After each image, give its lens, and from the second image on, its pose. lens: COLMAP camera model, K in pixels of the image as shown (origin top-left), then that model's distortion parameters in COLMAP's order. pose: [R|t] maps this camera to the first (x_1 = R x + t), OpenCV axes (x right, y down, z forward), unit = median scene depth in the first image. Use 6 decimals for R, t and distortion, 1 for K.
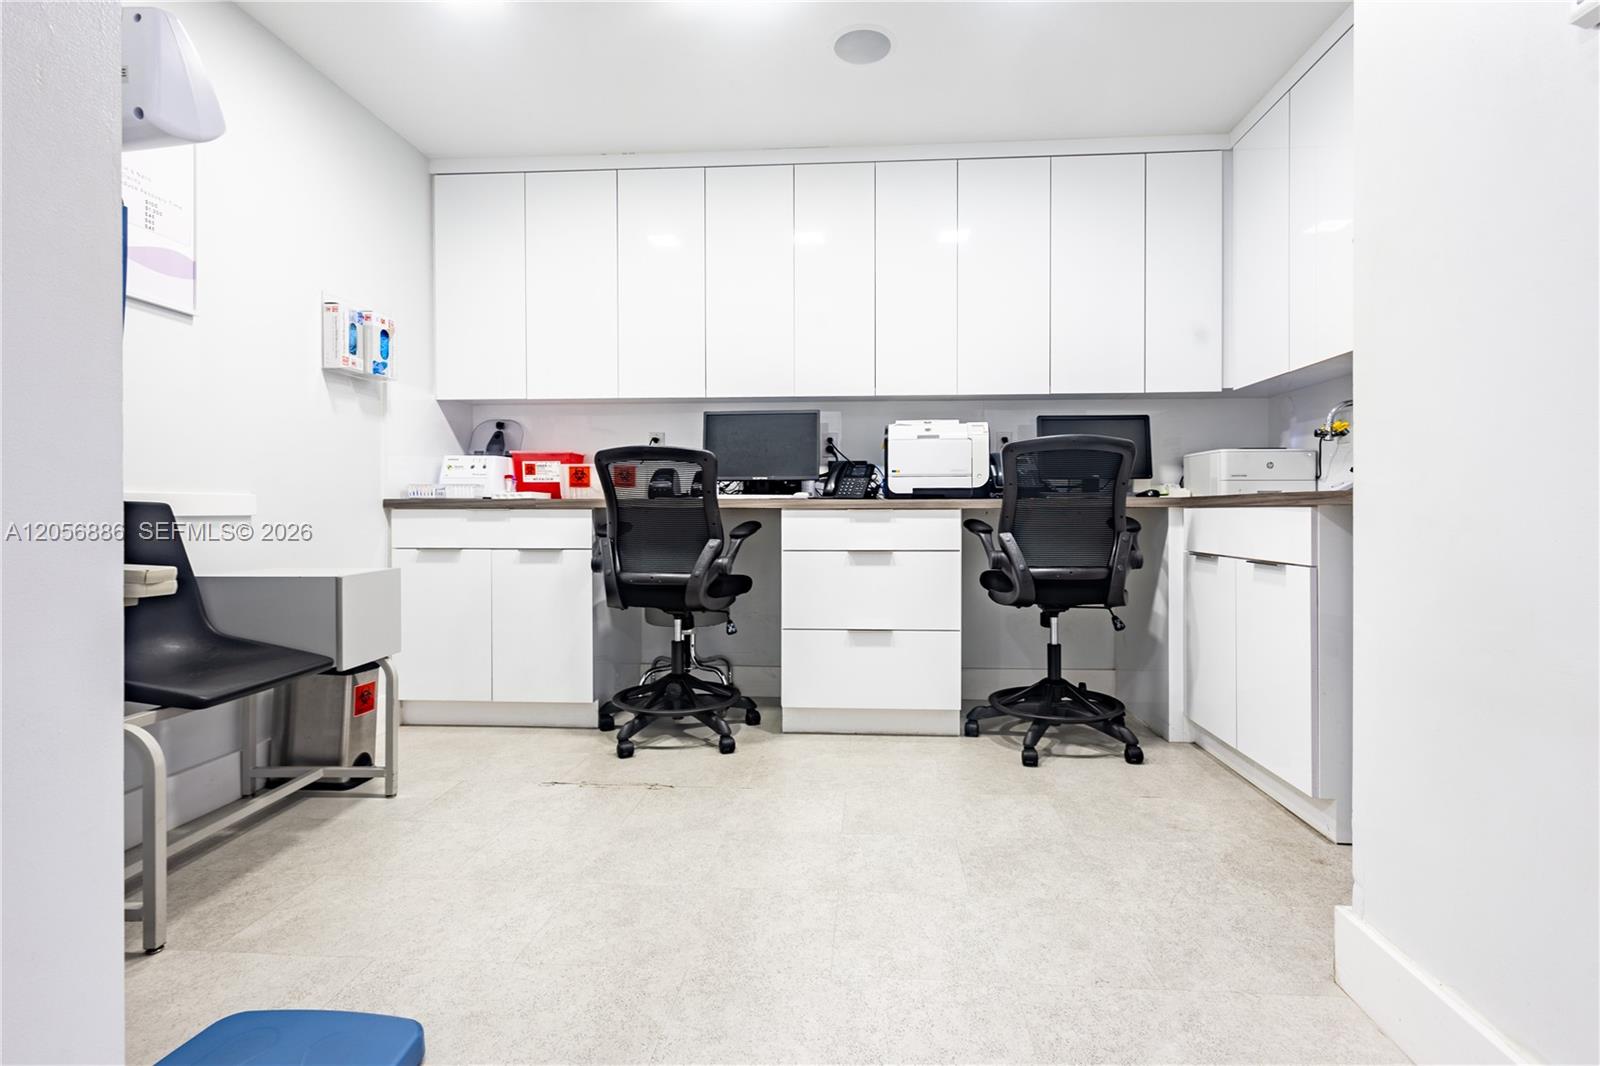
lens RADIAL K [[739.2, 0, 865.7], [0, 739.2, 501.0], [0, 0, 1]] dist [0.010895, -0.001335]
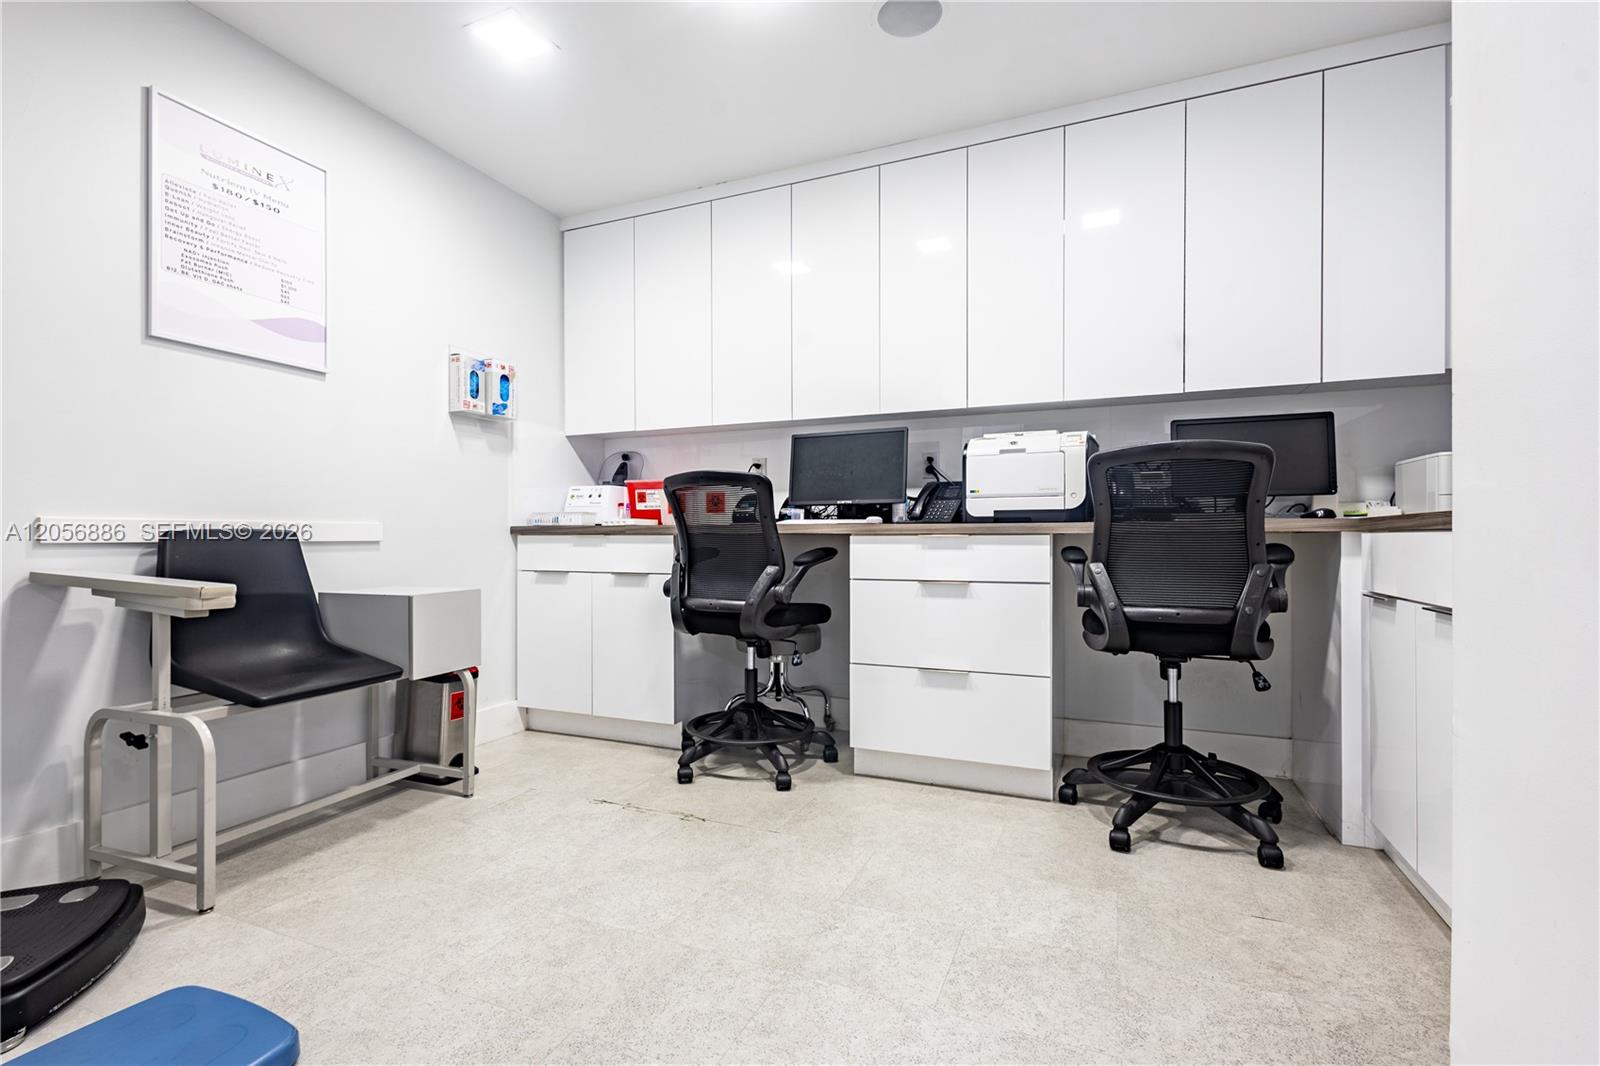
lens RADIAL K [[739.2, 0, 834.3], [0, 739.2, 526.7], [0, 0, 1]] dist [0.010895, -0.001335]
pose [[0.938907, -0.005399, -0.344129, 0.201040], [0.005505, 0.999985, -0.000668, 0.001469], [0.344128, -0.001267, 0.938922, 0.124307]]
